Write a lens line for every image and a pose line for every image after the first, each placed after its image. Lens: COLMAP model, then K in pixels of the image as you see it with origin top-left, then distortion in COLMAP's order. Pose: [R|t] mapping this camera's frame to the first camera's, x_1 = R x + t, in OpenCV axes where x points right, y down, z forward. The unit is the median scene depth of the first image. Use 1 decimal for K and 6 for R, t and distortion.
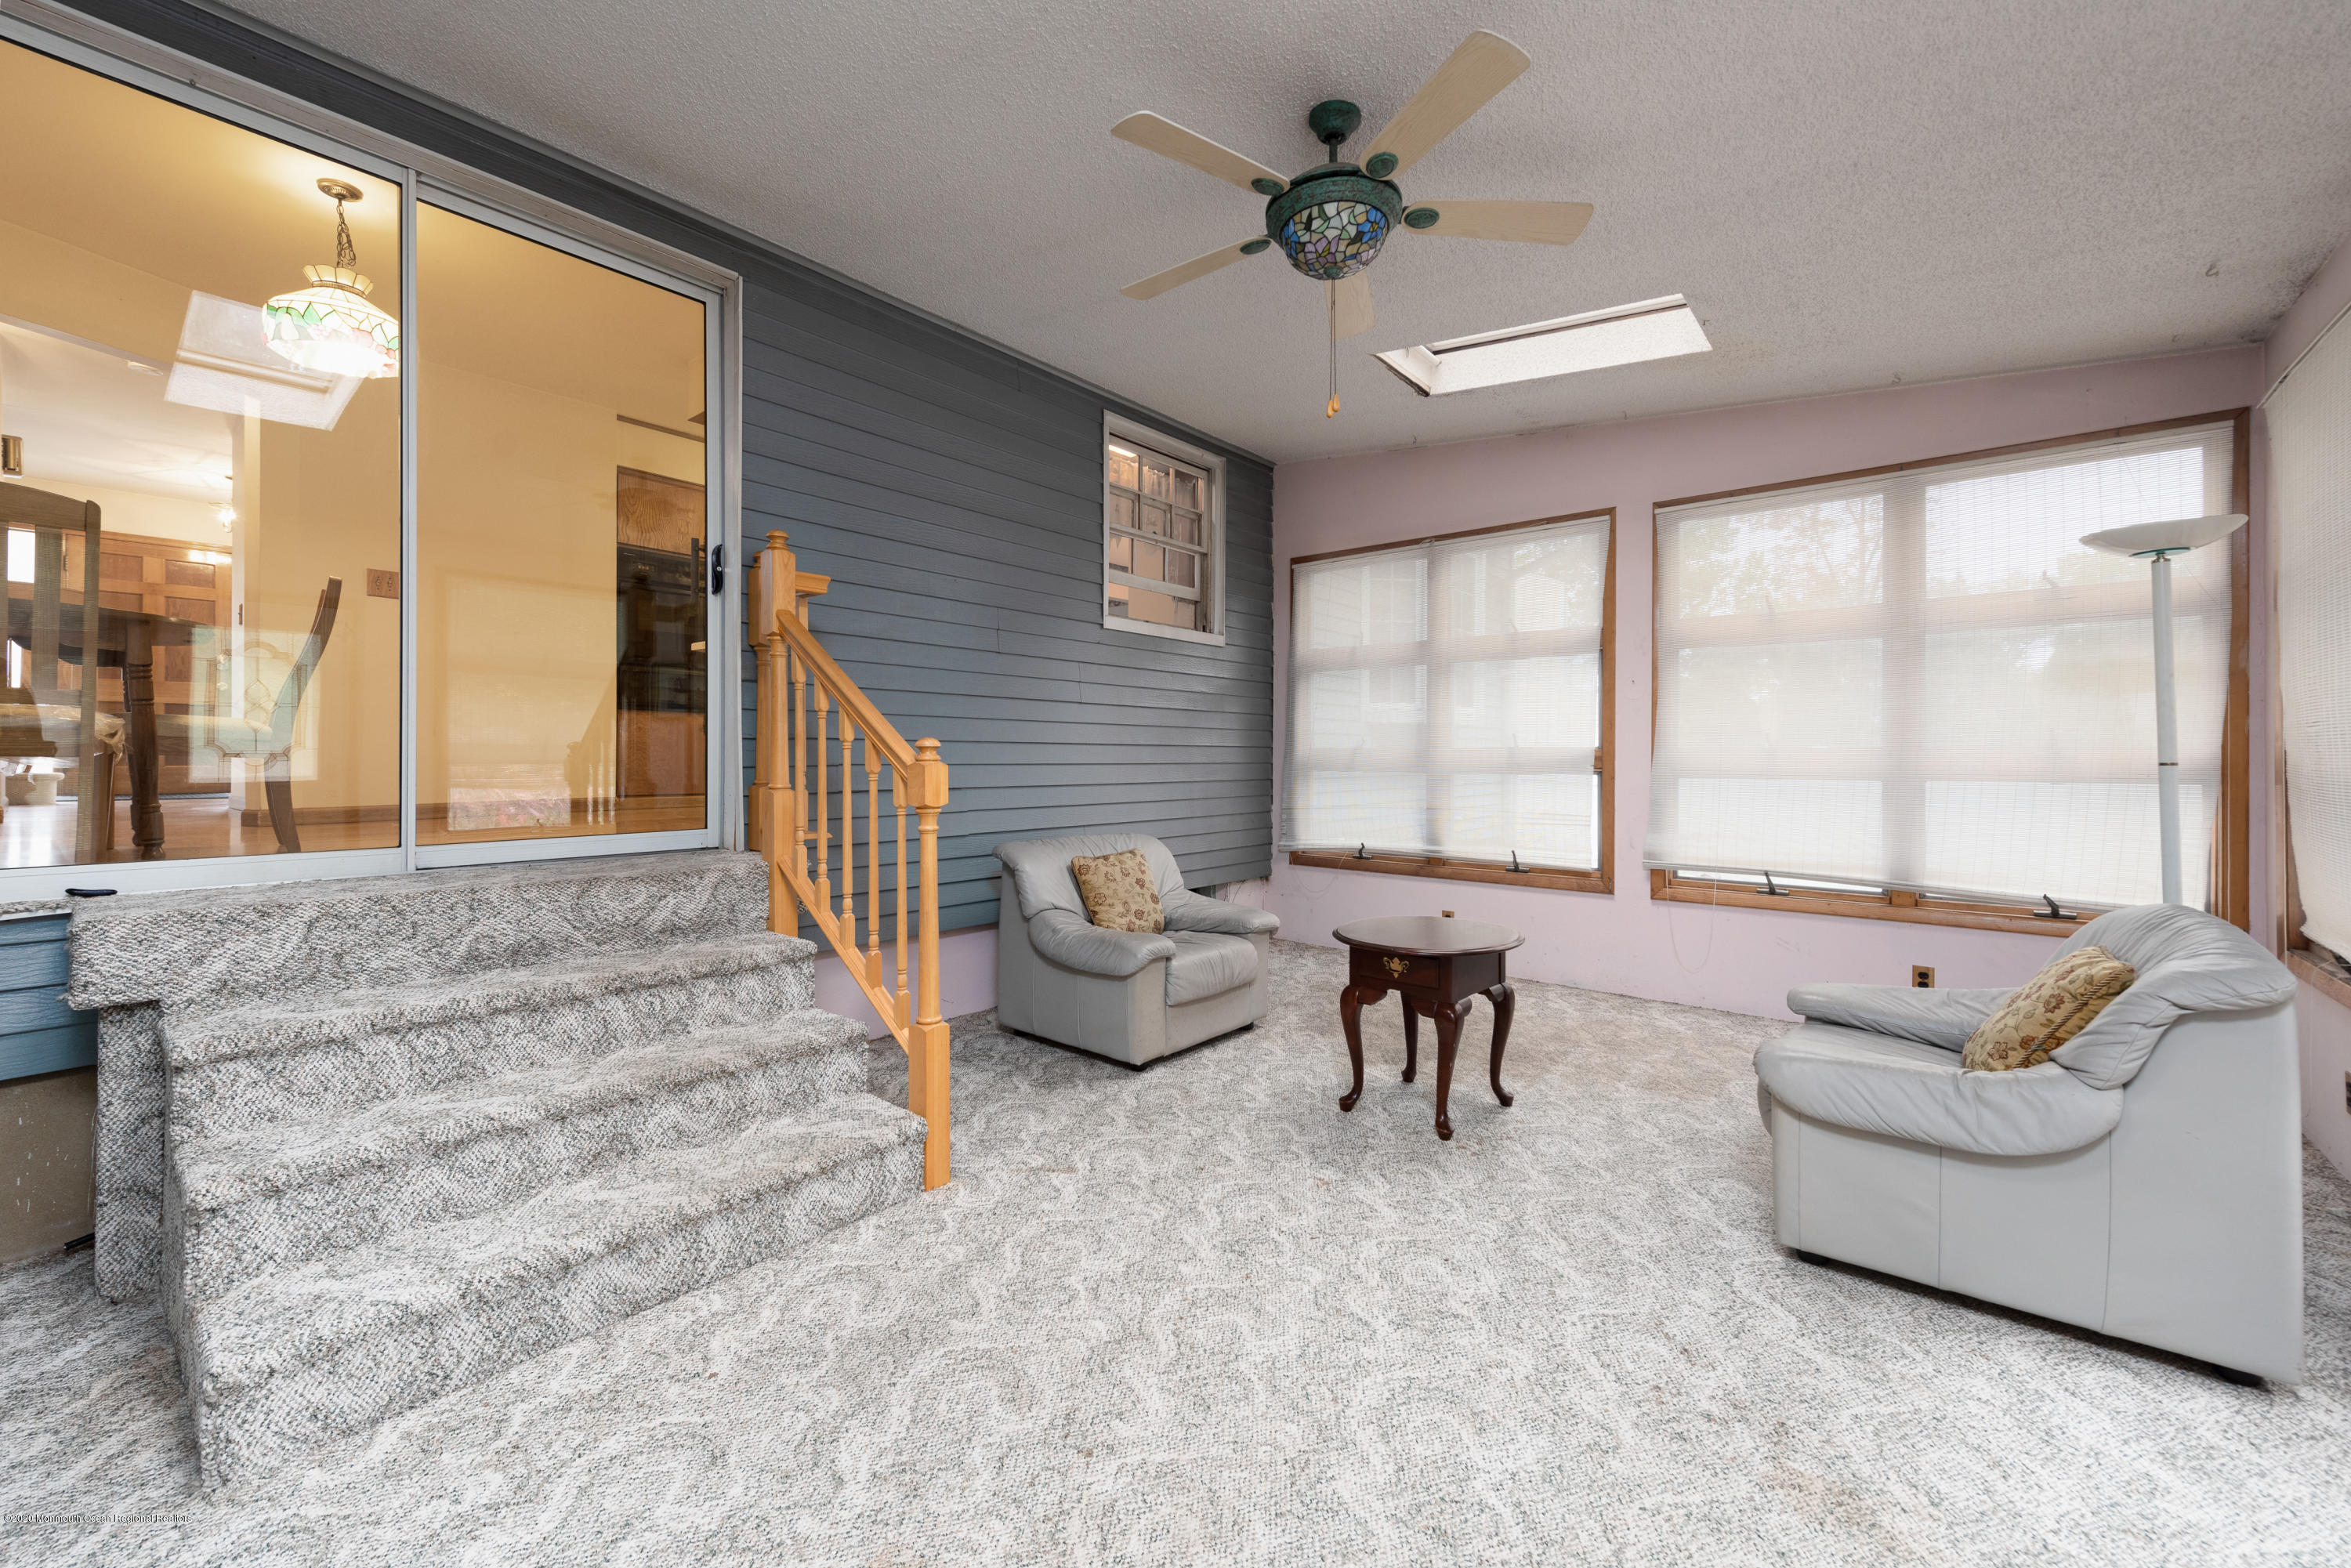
lens RADIAL K [[939.4, 0, 1154.2], [0, 939.4, 746.4], [0, 0, 1]] dist [0.004676, 0.000534]
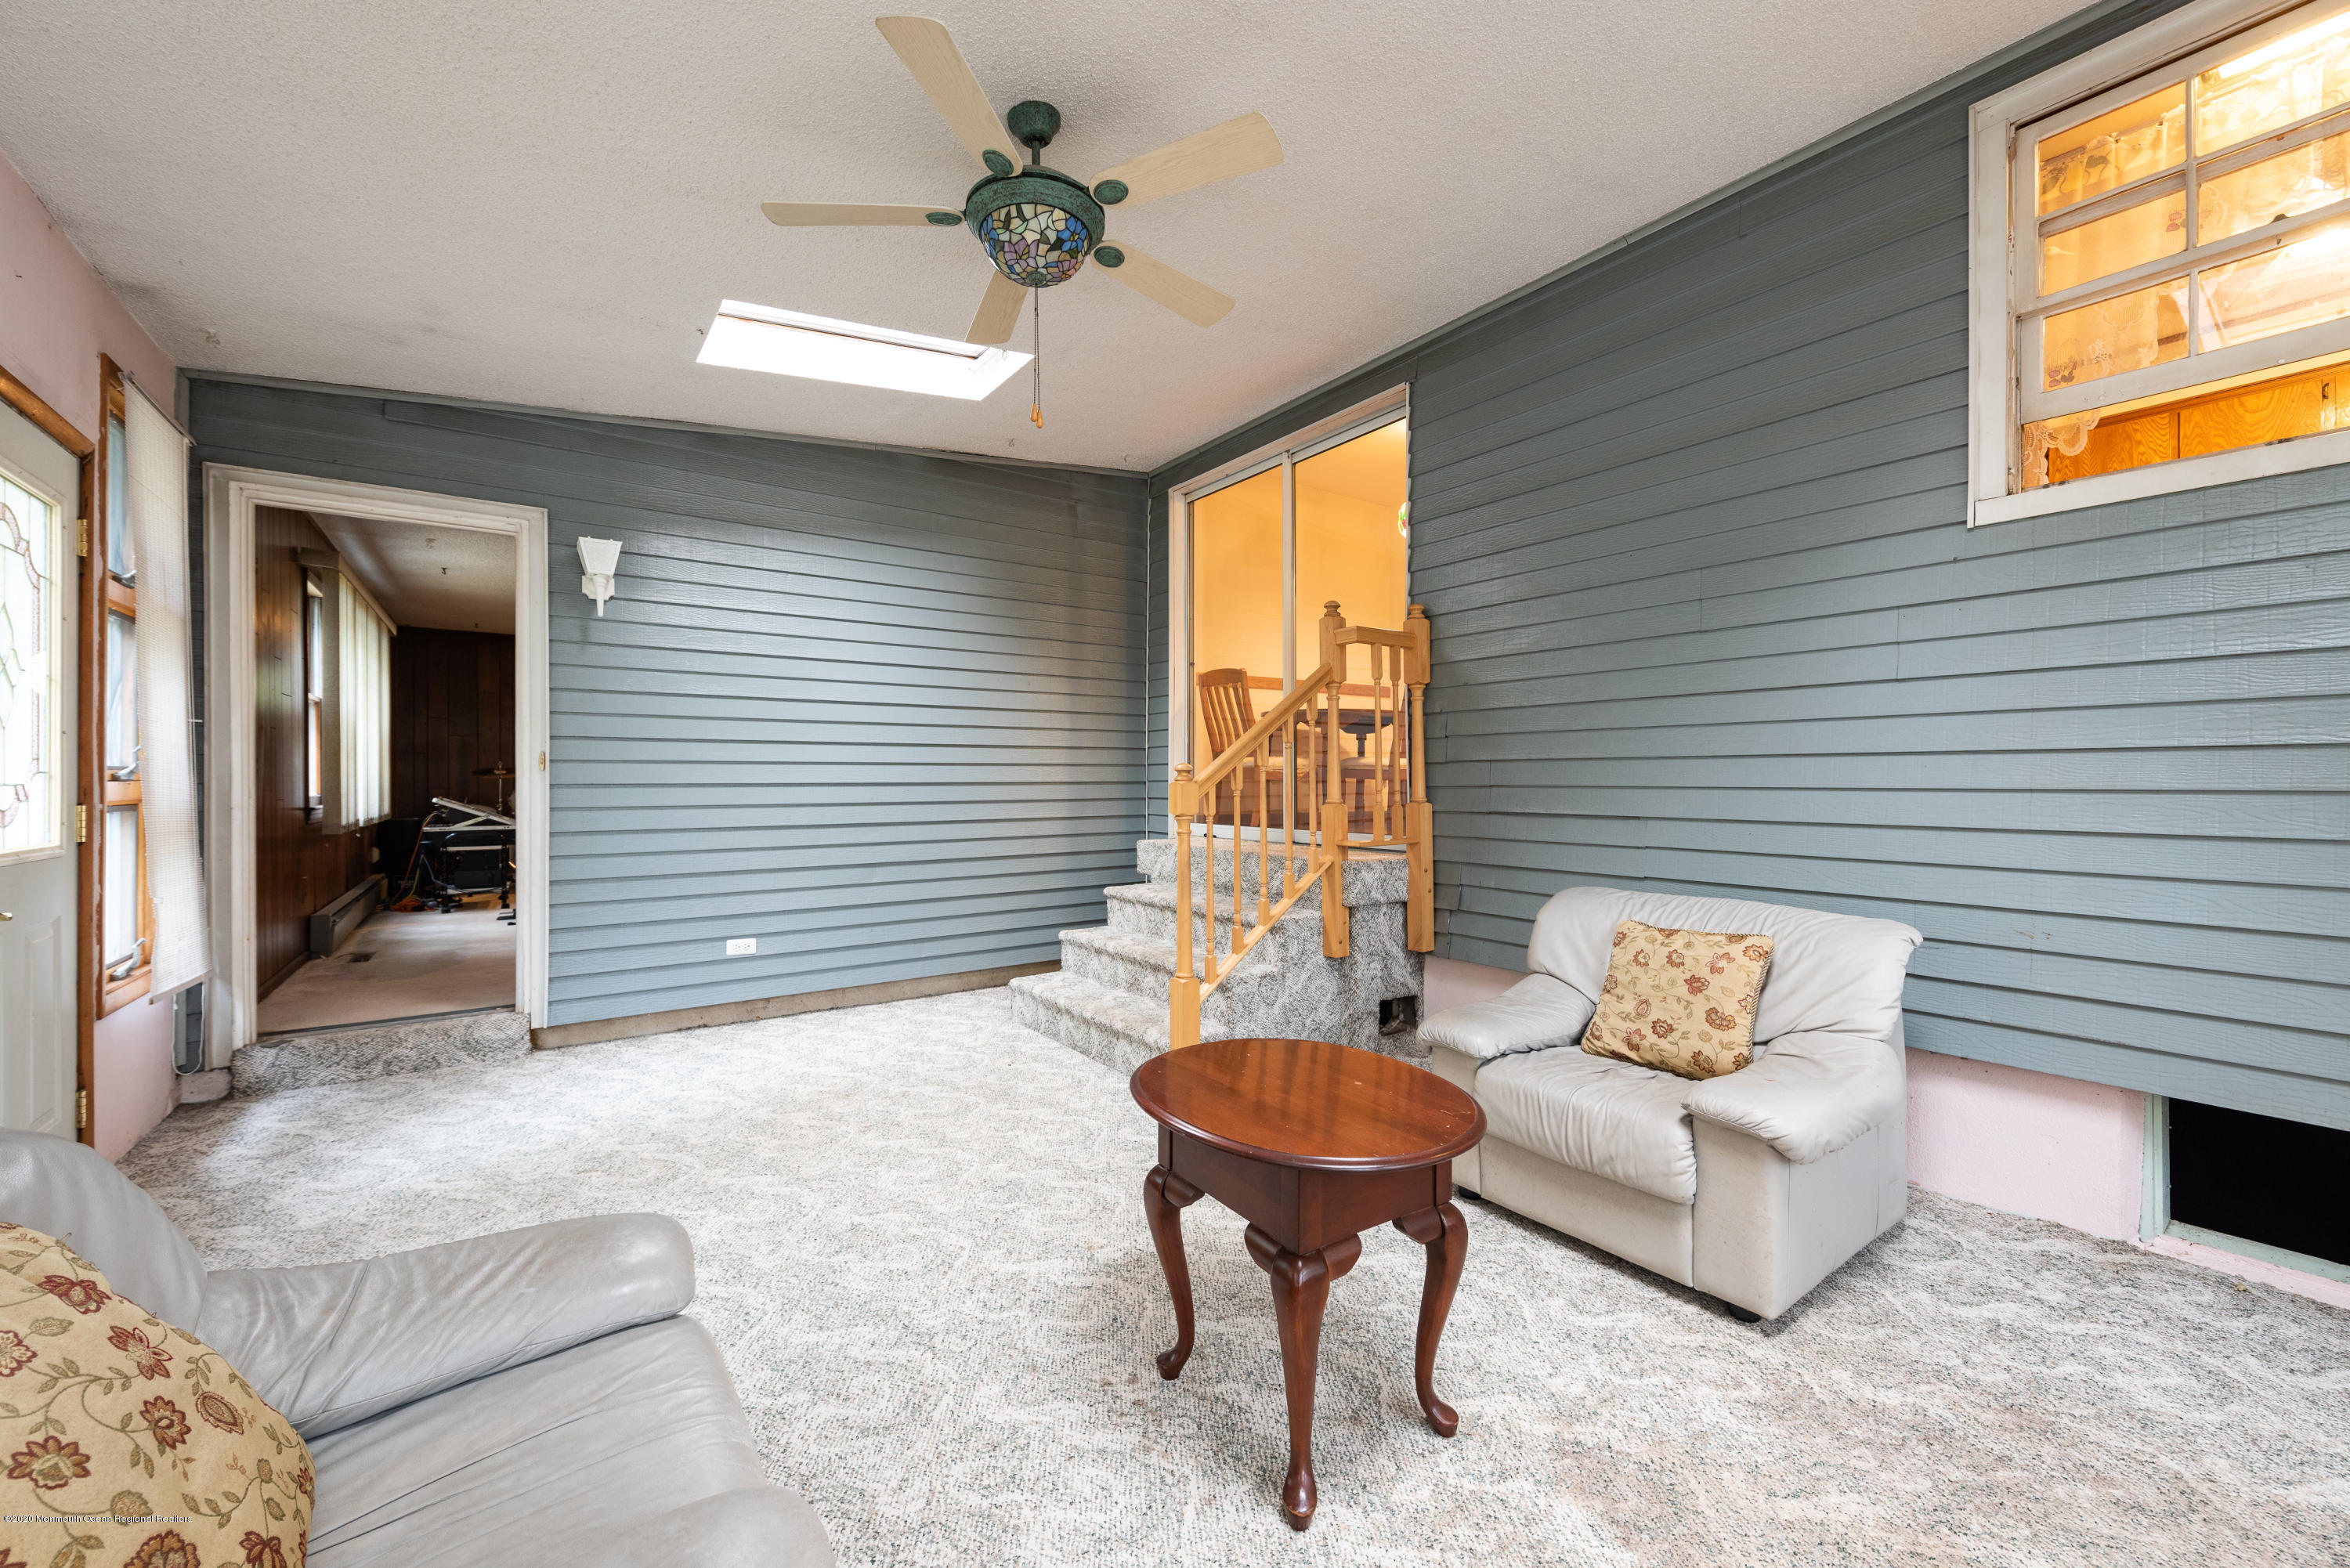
lens RADIAL K [[939.0, 0, 1182.0], [0, 939.0, 786.3], [0, 0, 1]] dist [0.004676, 0.000534]
pose [[-0.246513, 0.005476, -0.969124, 1.261448], [0.010613, 0.999939, 0.002950, 0.023295], [0.969081, -0.009558, -0.246556, 1.600431]]
